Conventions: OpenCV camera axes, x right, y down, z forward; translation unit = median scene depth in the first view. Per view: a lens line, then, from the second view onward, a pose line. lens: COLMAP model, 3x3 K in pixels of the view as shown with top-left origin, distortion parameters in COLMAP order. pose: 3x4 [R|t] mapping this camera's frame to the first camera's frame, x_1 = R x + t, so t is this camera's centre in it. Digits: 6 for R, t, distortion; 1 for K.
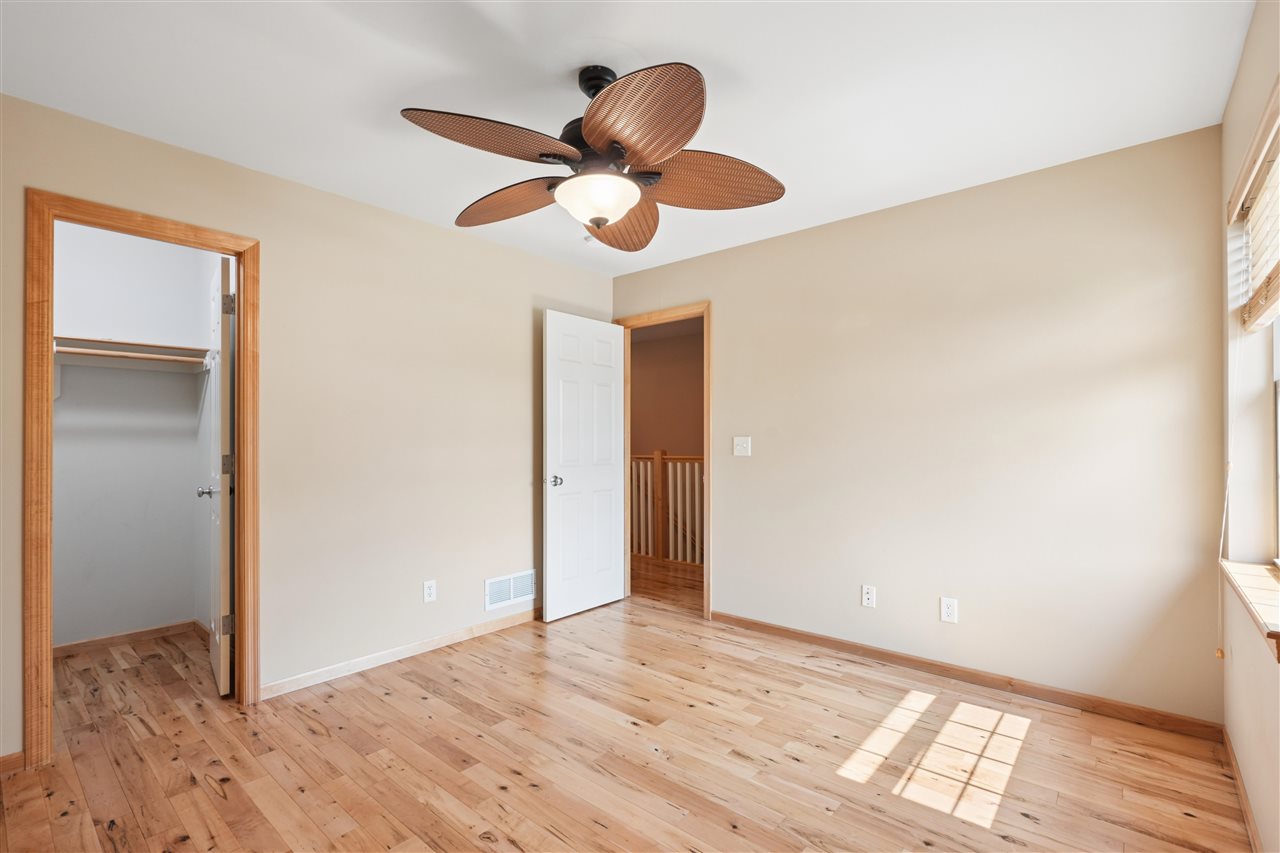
lens RADIAL K [[579.3, 0, 640.1], [0, 579.3, 433.4], [0, 0, 1]] dist [0.003599, 0.000073]
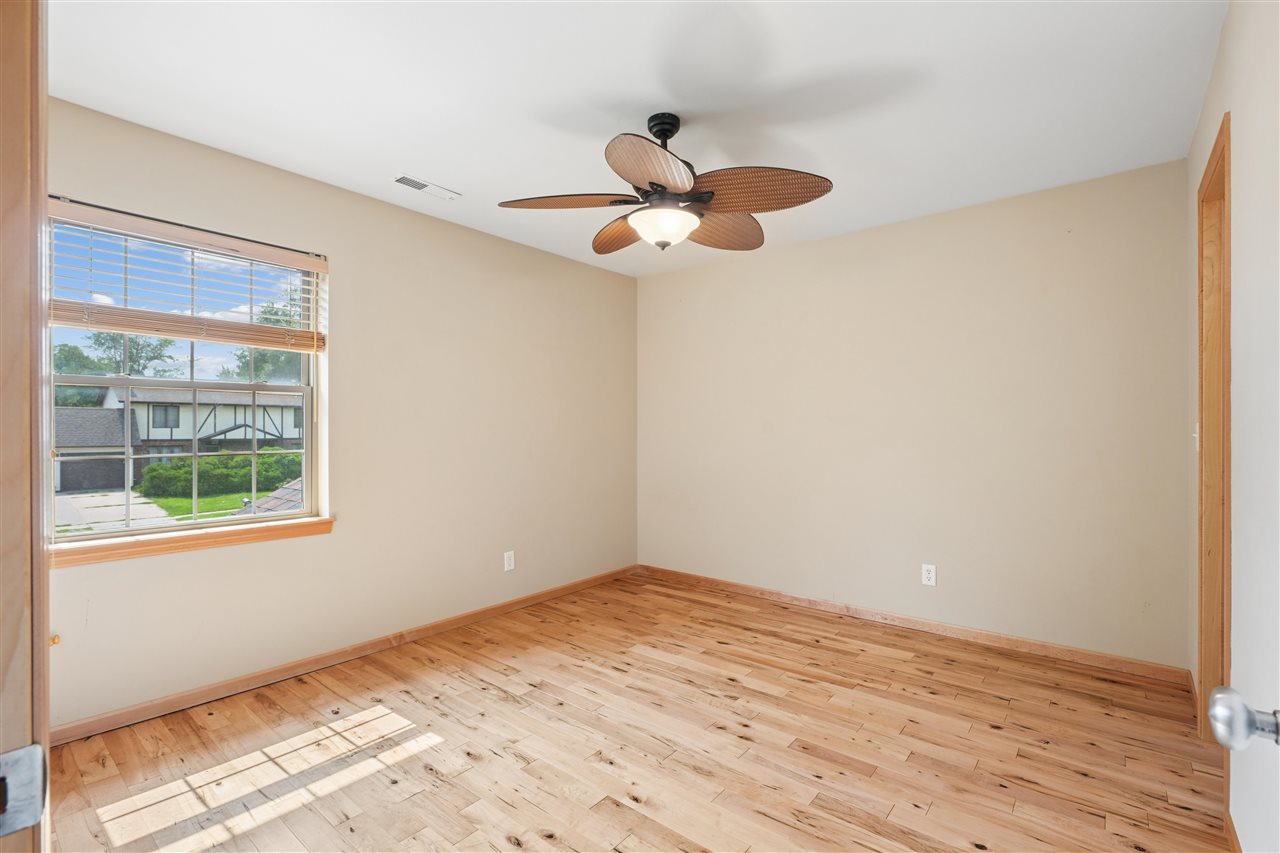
lens RADIAL K [[579.3, 0, 639.2], [0, 579.3, 429.8], [0, 0, 1]] dist [0.003599, 0.000073]
pose [[-0.999789, 0.002833, -0.020321, 0.001072], [0.003038, 0.999945, -0.010041, 0.025816], [0.020291, -0.010101, -0.999743, 1.993758]]
